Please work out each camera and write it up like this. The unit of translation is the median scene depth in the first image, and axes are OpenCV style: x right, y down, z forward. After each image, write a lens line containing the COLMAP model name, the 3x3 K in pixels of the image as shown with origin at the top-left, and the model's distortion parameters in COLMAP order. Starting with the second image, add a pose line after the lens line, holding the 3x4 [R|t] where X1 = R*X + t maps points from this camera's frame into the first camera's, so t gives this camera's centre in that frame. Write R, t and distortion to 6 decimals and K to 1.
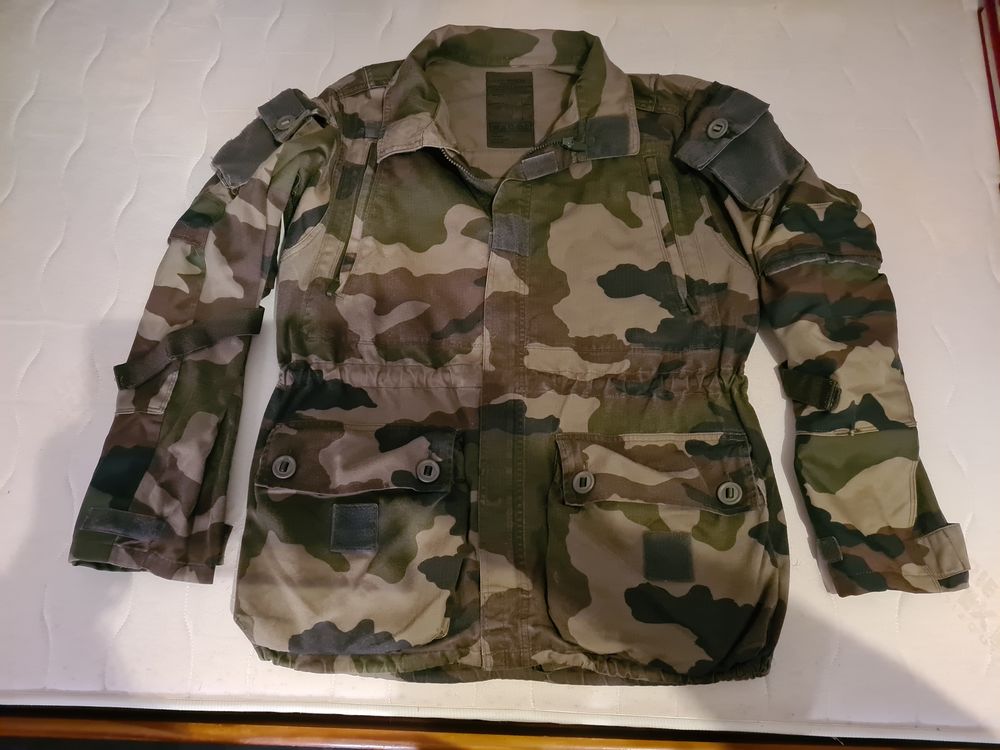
lens RADIAL K [[736.9, 0, 500.0], [0, 736.9, 375.0], [0, 0, 1]] dist [0.044397, -0.038000]
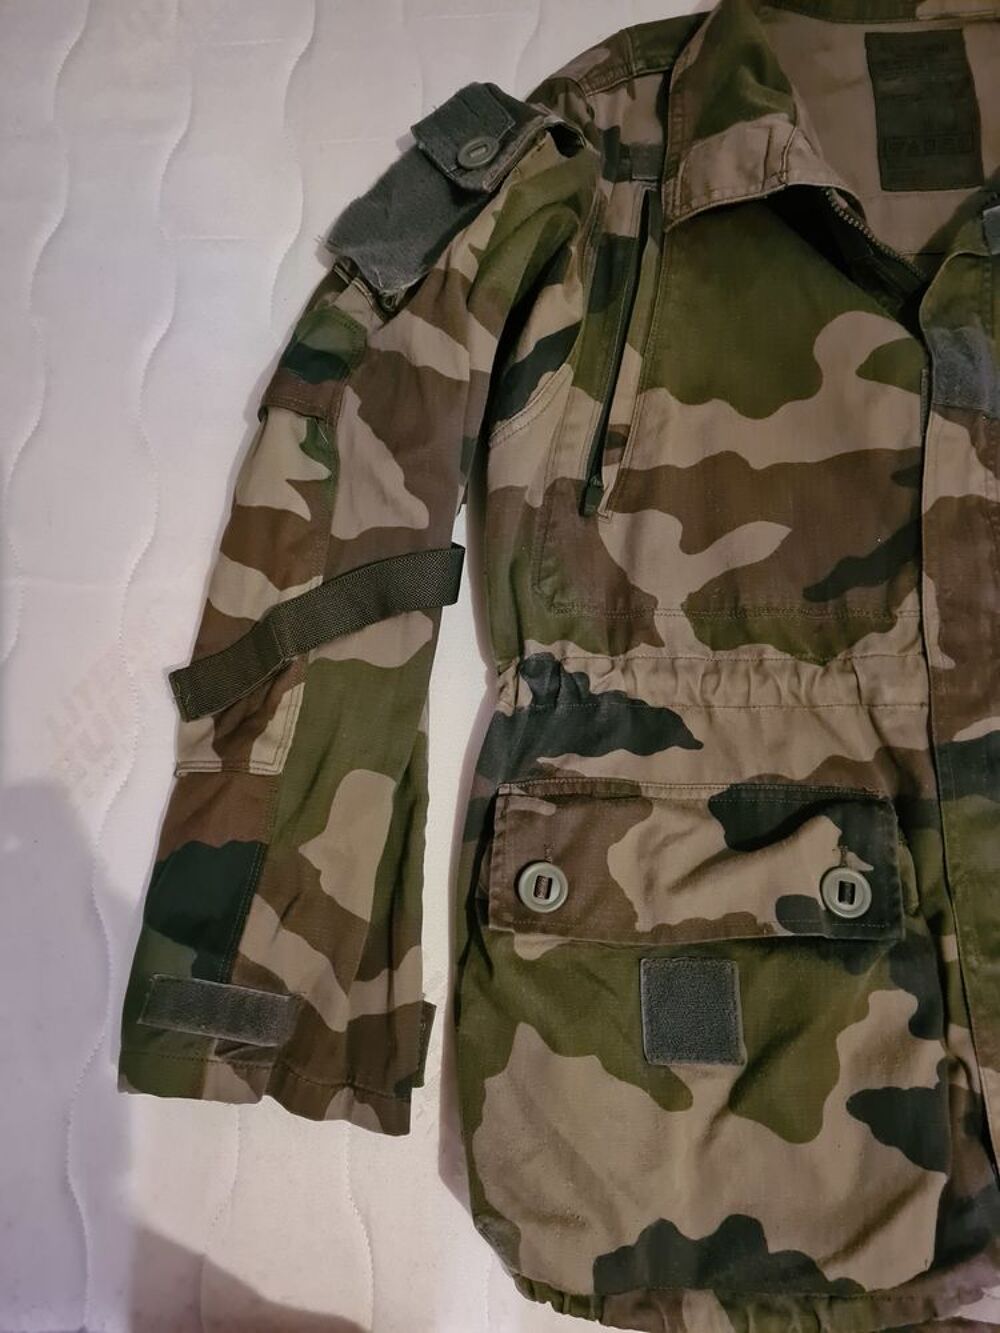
lens RADIAL K [[982.3, 0, 500.0], [0, 982.3, 666.5], [0, 0, 1]] dist [0.044397, -0.038000]
pose [[0.998803, -0.019498, -0.044849, -0.266687], [0.023300, 0.996032, 0.085890, -0.066921], [0.042996, -0.086832, 0.995295, 0.353091]]
